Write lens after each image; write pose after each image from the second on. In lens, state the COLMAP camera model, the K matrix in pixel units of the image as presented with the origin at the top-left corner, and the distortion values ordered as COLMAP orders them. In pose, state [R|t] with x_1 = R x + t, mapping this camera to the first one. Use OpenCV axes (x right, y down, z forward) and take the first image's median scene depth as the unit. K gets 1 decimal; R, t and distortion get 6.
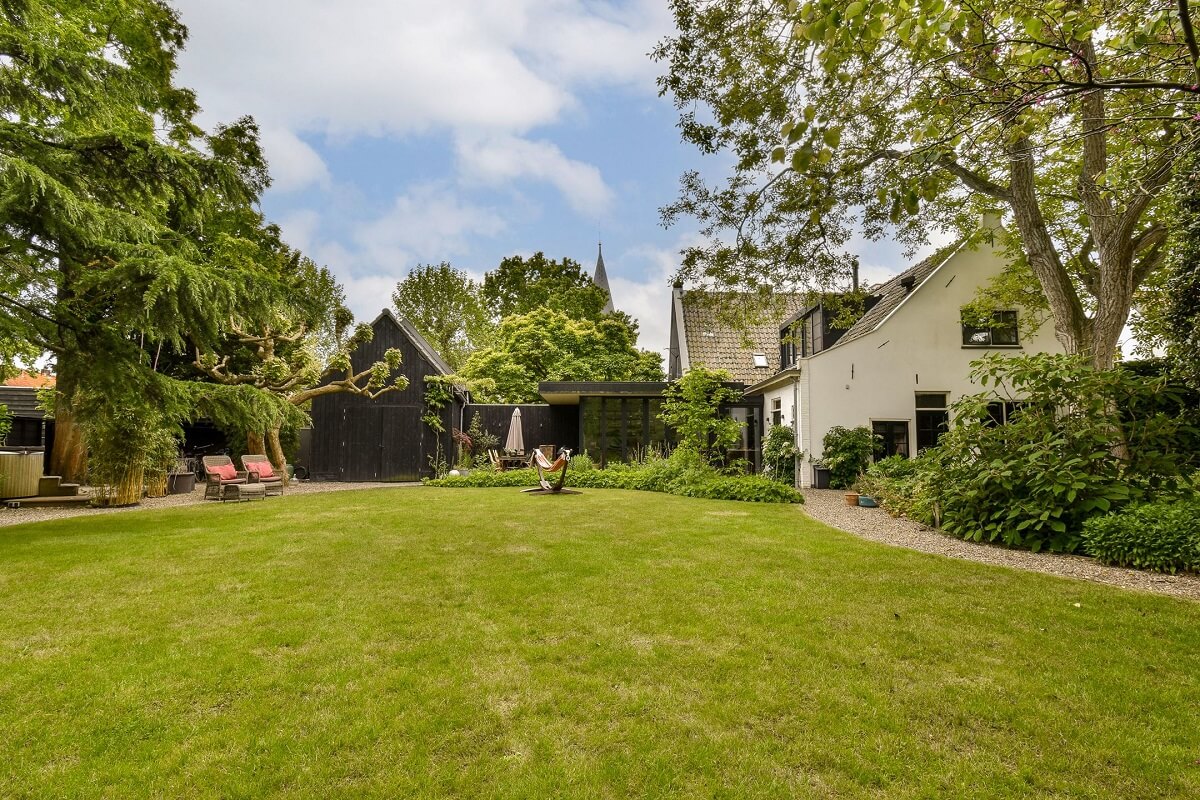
lens RADIAL K [[540.6, 0, 601.6], [0, 540.6, 411.6], [0, 0, 1]] dist [0.003951, 0.000105]
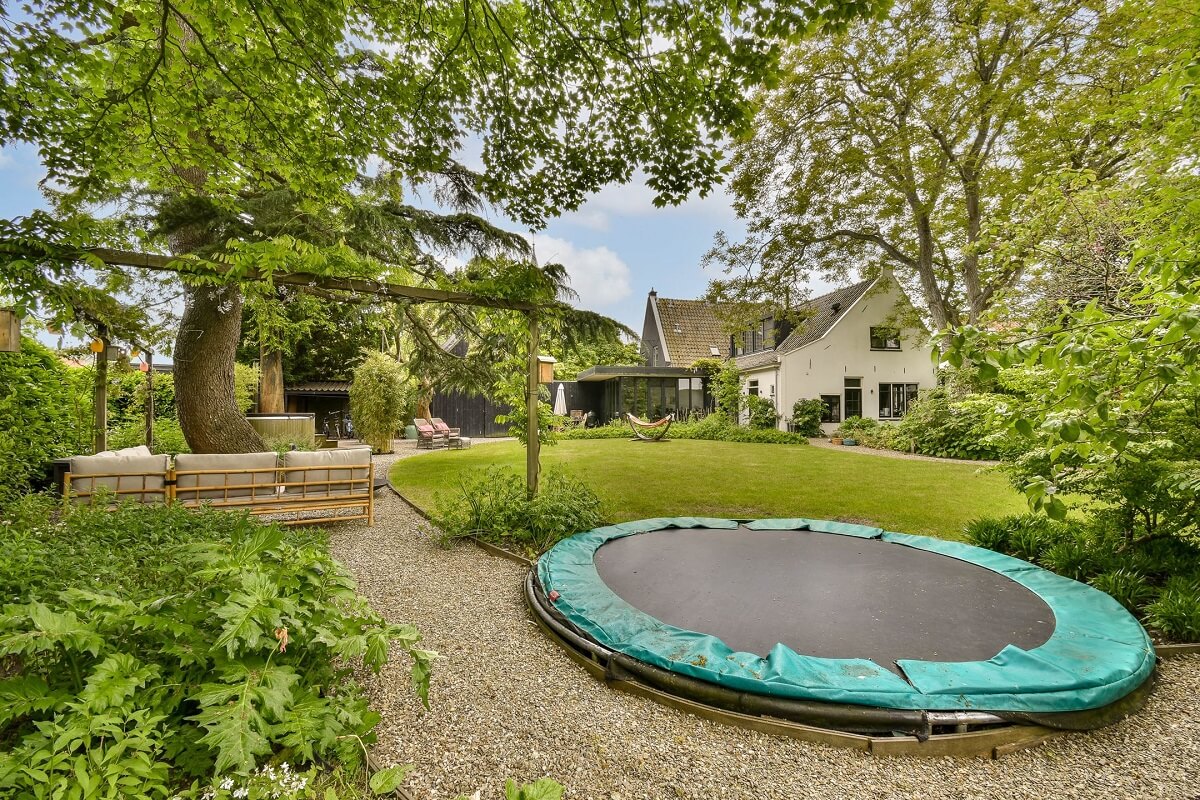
lens RADIAL K [[441.4, 0, 599.7], [0, 441.4, 400.1], [0, 0, 1]] dist [-0.000393, -0.000017]
pose [[0.984835, 0.001862, 0.173483, -0.370243], [-0.008772, 0.999198, 0.039069, -0.013153], [-0.173272, -0.039999, 0.984062, -0.174560]]
